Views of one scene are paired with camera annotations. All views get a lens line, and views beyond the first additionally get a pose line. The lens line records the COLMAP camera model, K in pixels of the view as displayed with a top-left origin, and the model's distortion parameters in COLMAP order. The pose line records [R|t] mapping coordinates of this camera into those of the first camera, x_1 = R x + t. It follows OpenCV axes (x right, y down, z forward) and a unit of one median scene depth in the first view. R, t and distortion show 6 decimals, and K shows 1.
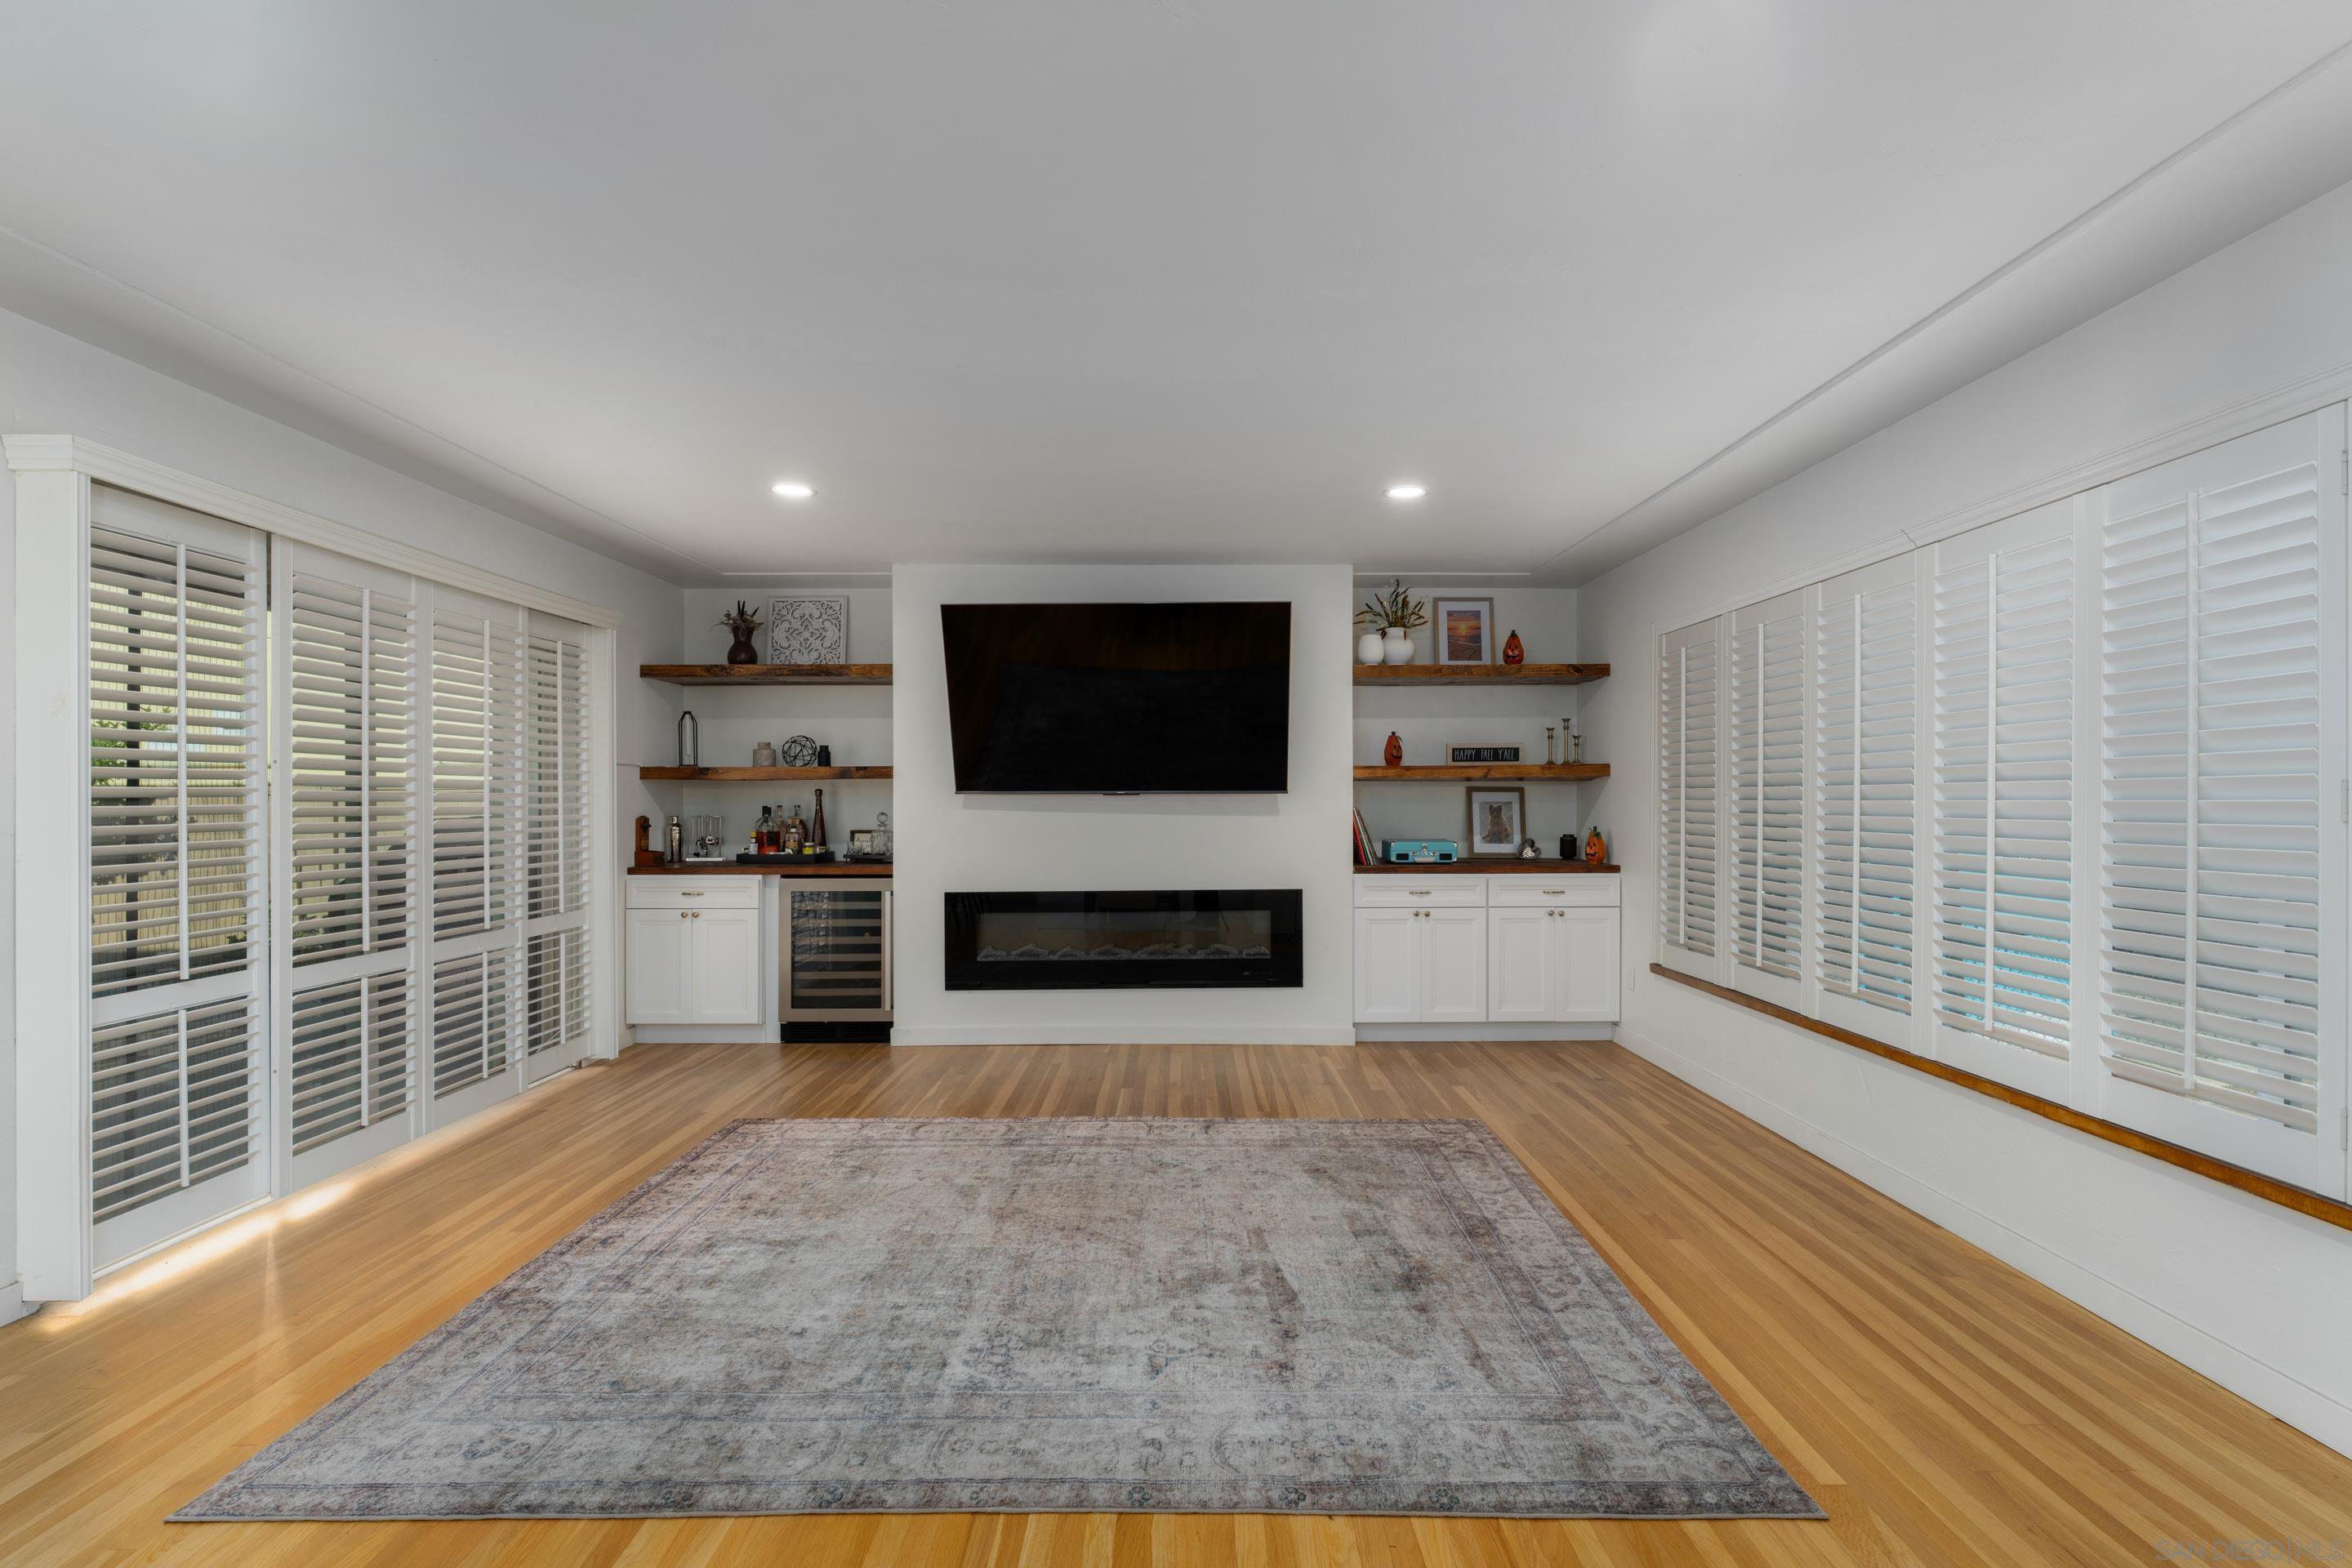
lens RADIAL K [[1061.0, 0, 1194.4], [0, 1061.0, 795.7], [0, 0, 1]] dist [-0.003454, 0.000486]
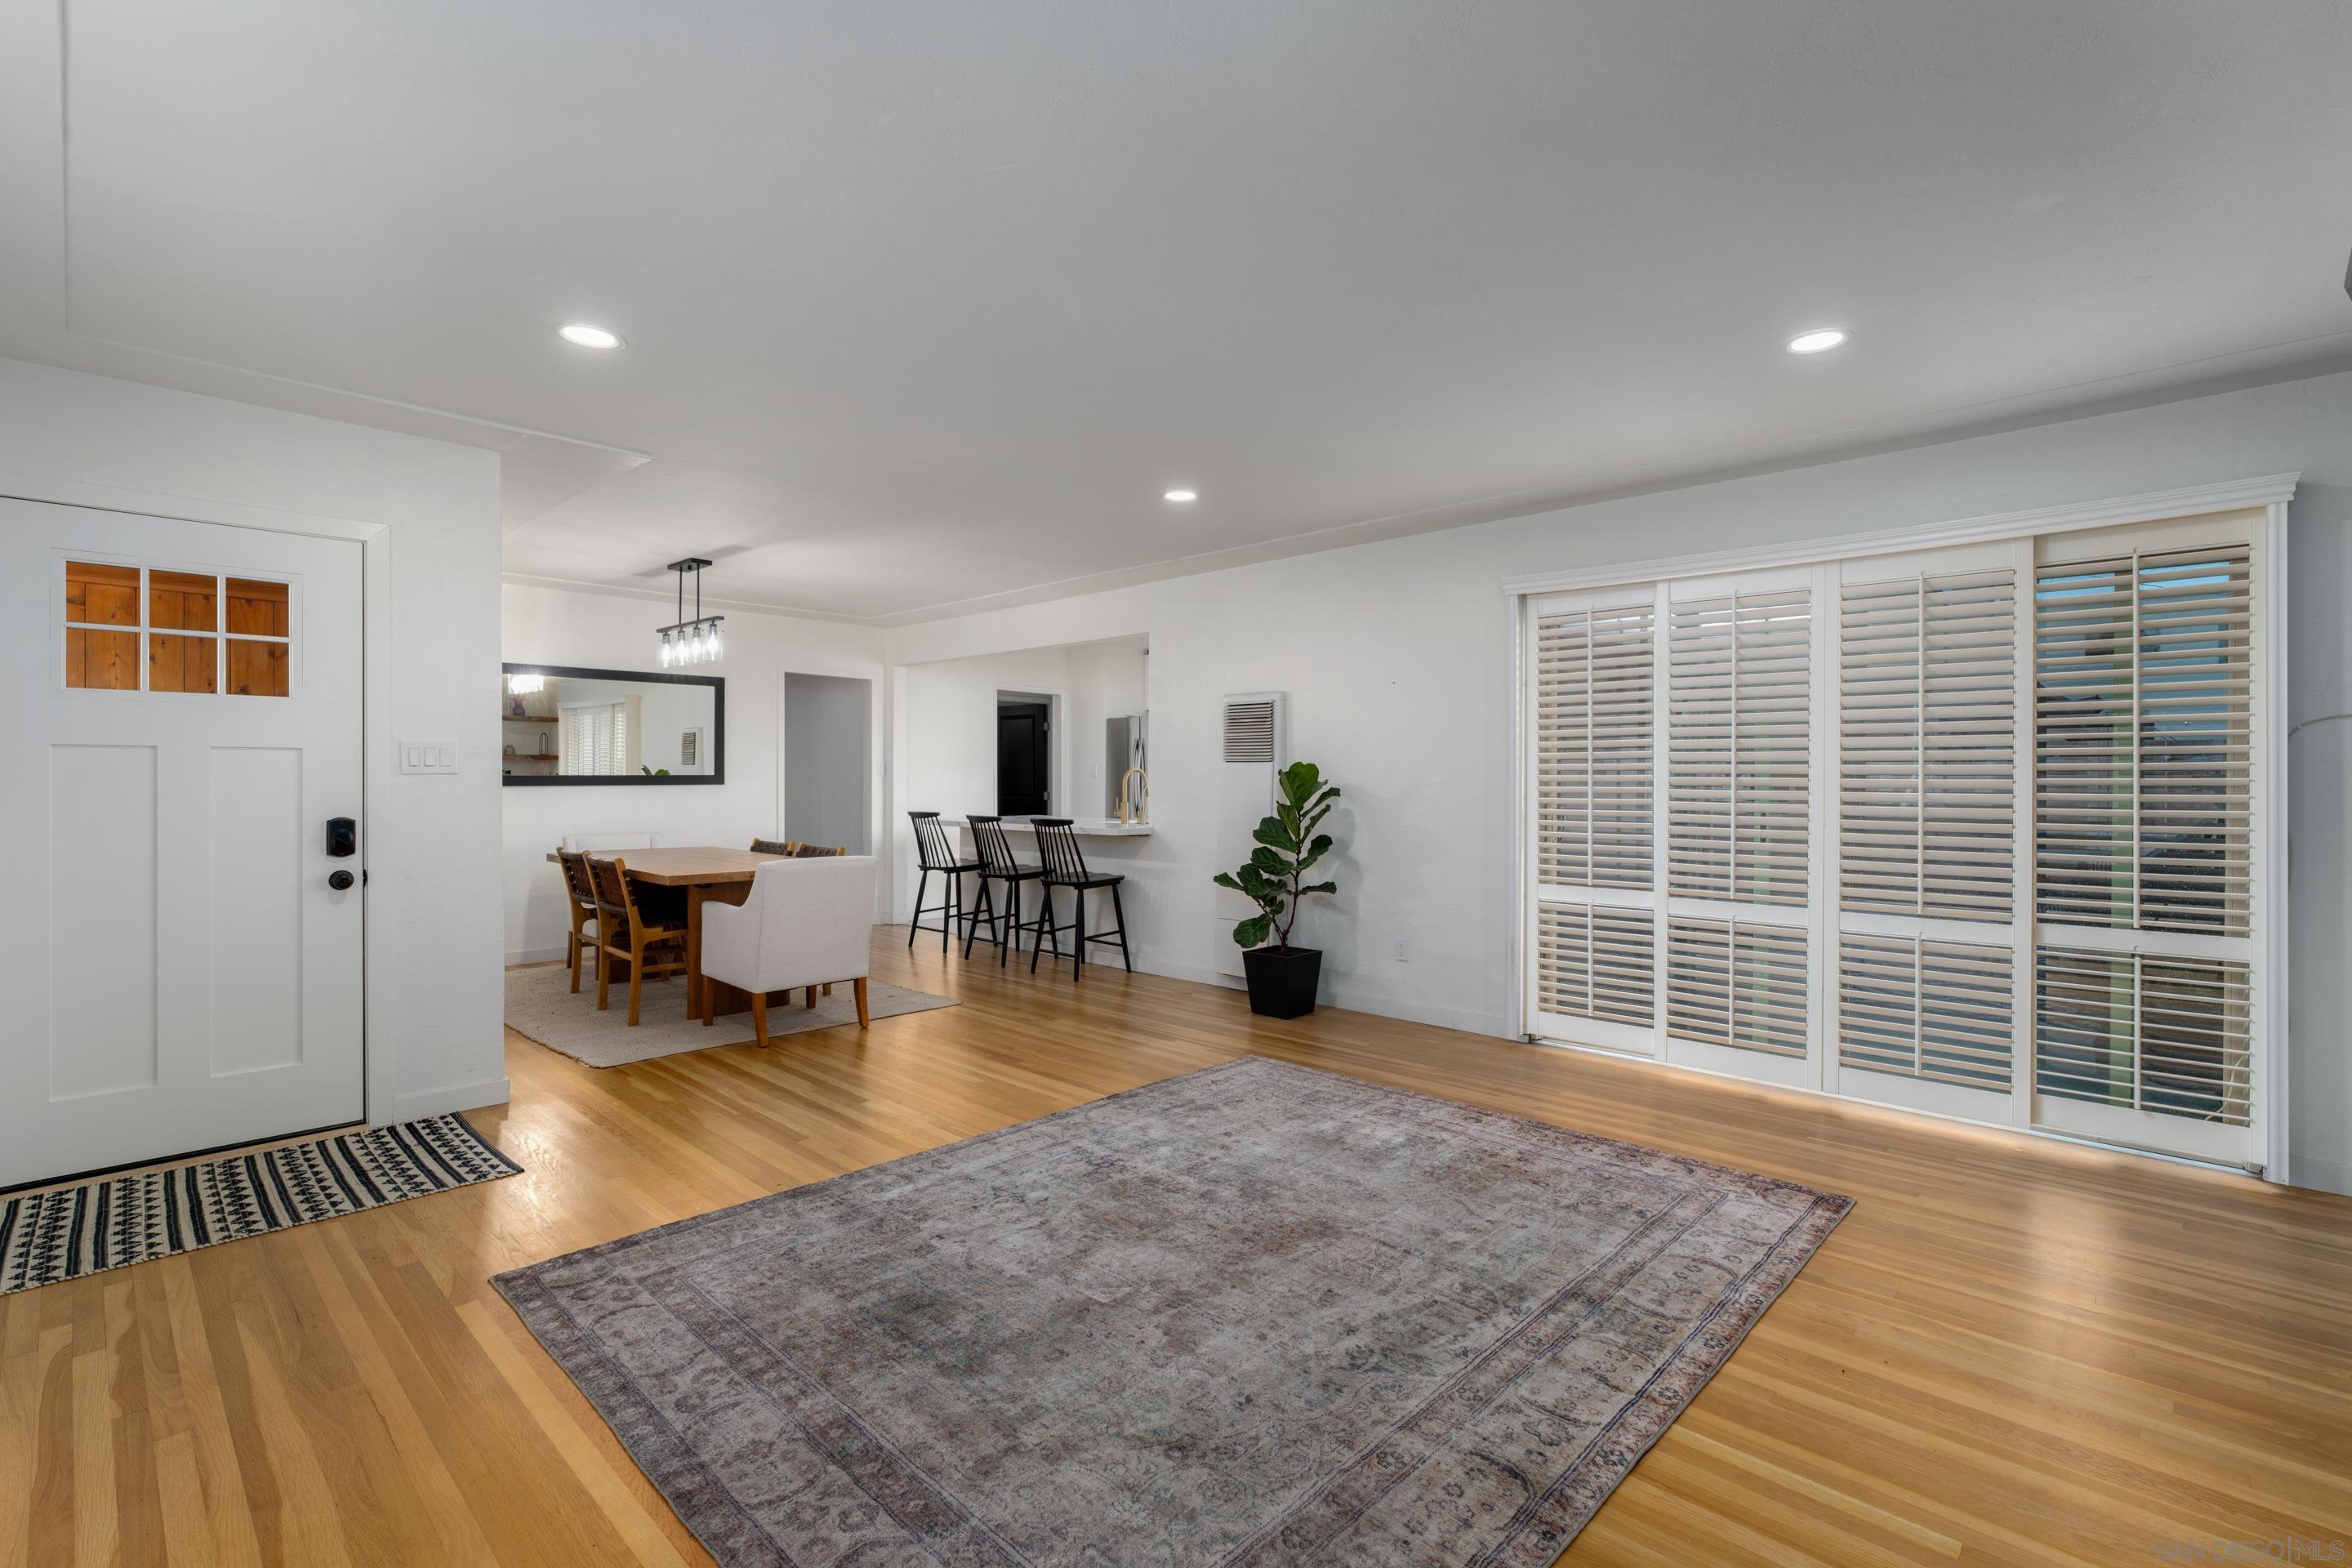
lens RADIAL K [[1061.0, 0, 1191.4], [0, 1061.0, 782.1], [0, 0, 1]] dist [-0.003454, 0.000486]
pose [[-0.686991, 0.007413, -0.726628, 0.333058], [0.000869, 0.999956, 0.009379, 0.002070], [0.726666, 0.005812, -0.686967, 0.904544]]
